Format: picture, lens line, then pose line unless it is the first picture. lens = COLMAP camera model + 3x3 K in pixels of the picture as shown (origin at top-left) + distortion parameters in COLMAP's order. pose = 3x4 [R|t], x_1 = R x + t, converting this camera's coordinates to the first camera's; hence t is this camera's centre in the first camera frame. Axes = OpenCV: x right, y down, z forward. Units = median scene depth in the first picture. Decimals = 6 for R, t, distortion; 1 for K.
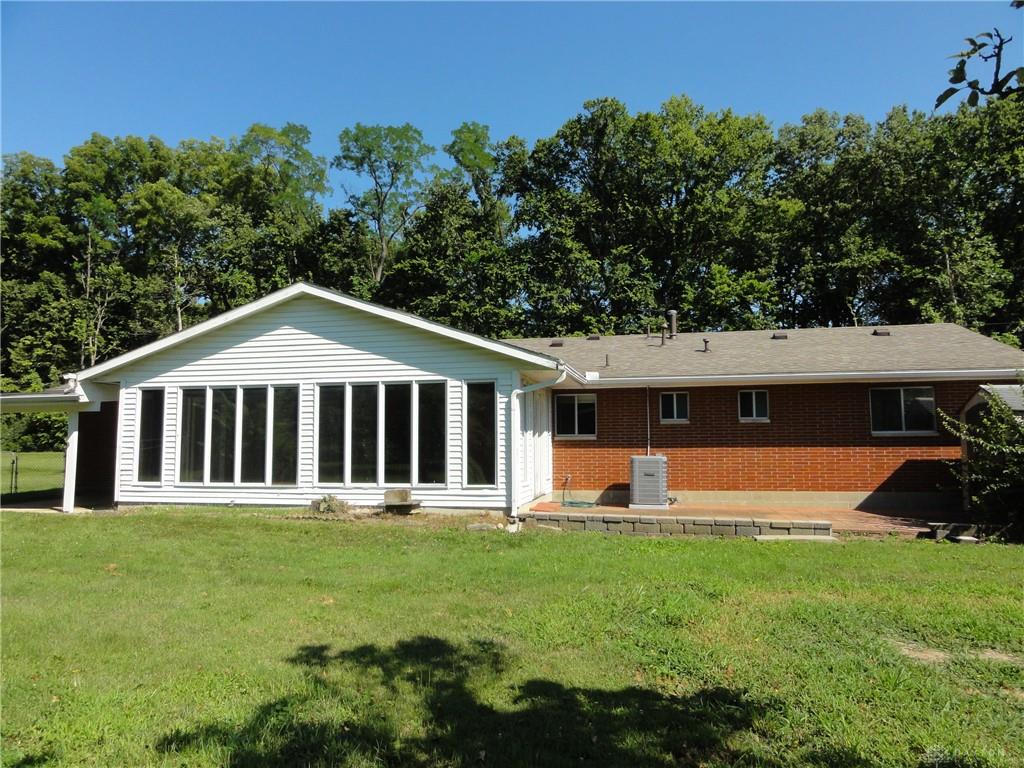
lens RADIAL K [[723.7, 0, 505.2], [0, 723.7, 387.9], [0, 0, 1]] dist [-0.009952, 0.006787]
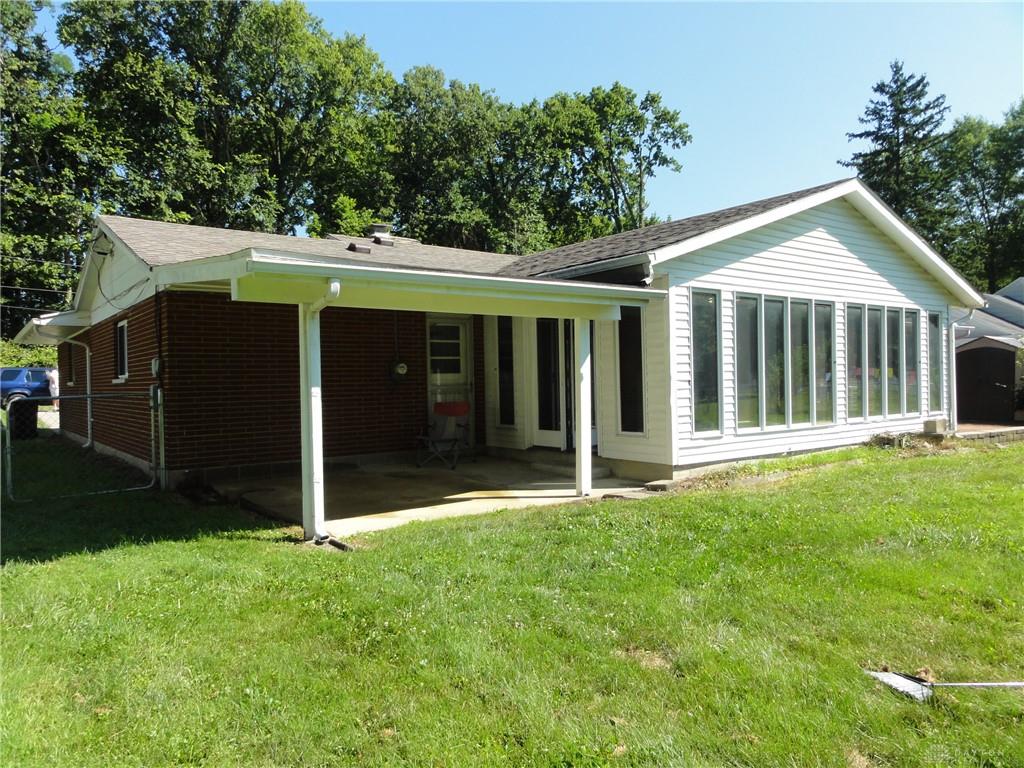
lens RADIAL K [[723.7, 0, 504.3], [0, 723.7, 383.3], [0, 0, 1]] dist [-0.009952, 0.006787]
pose [[0.653779, -0.010545, 0.756612, -0.284487], [-0.047191, 0.997388, 0.054677, 0.014828], [-0.755213, -0.071452, 0.651573, 0.180851]]
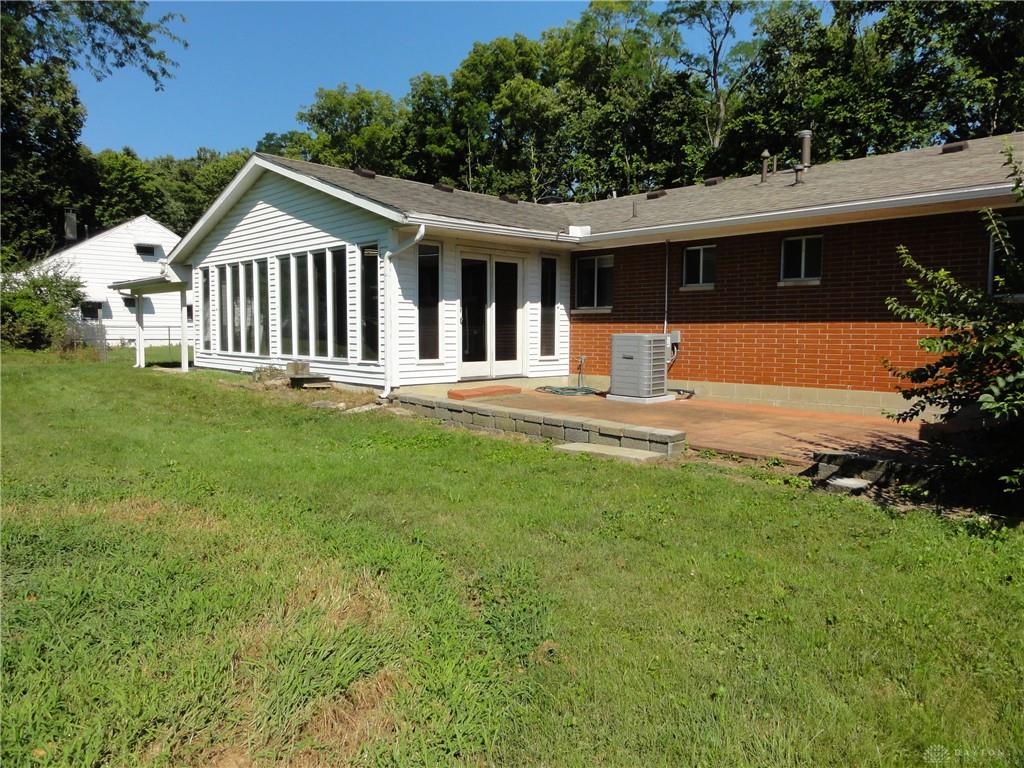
lens RADIAL K [[723.7, 0, 496.4], [0, 723.7, 379.1], [0, 0, 1]] dist [-0.009952, 0.006787]
pose [[0.821729, 0.046835, -0.567950, 0.139732], [0.036257, 0.990301, 0.134121, 0.009526], [0.568724, -0.130803, 0.812061, 0.080759]]
